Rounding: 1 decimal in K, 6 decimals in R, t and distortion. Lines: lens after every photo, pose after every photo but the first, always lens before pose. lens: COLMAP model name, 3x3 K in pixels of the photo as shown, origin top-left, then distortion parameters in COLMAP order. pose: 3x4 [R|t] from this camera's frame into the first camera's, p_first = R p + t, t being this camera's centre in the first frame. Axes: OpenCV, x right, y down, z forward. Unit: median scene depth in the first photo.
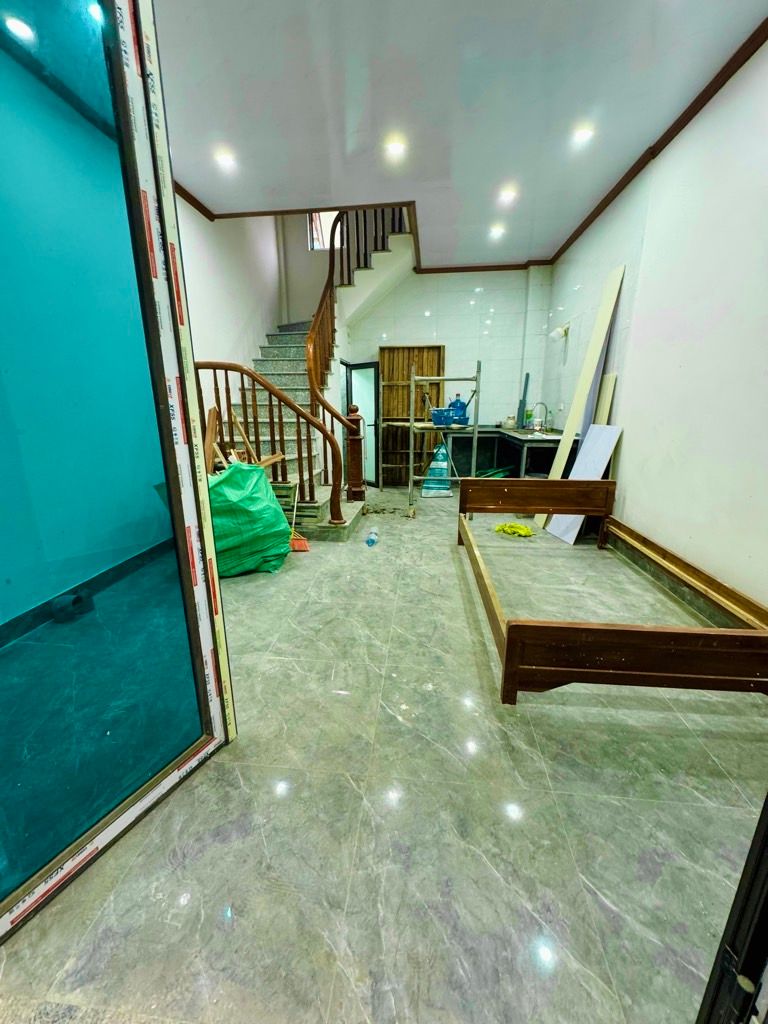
lens RADIAL K [[406.5, 0, 385.8], [0, 406.5, 510.6], [0, 0, 1]] dist [-0.004116, 0.000953]
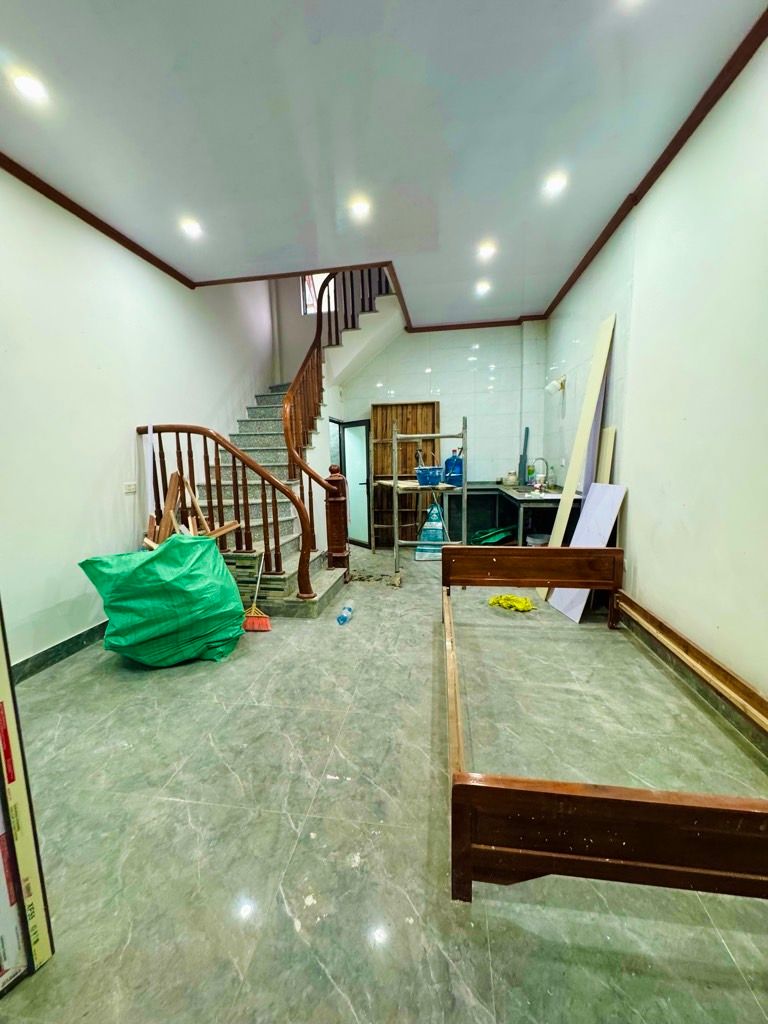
lens RADIAL K [[406.5, 0, 386.0], [0, 406.5, 511.3], [0, 0, 1]] dist [-0.004116, 0.000953]
pose [[0.998728, -0.011520, -0.049088, 0.135225], [0.005351, 0.992270, -0.123984, -0.059043], [0.050137, 0.123563, 0.991069, 0.143304]]
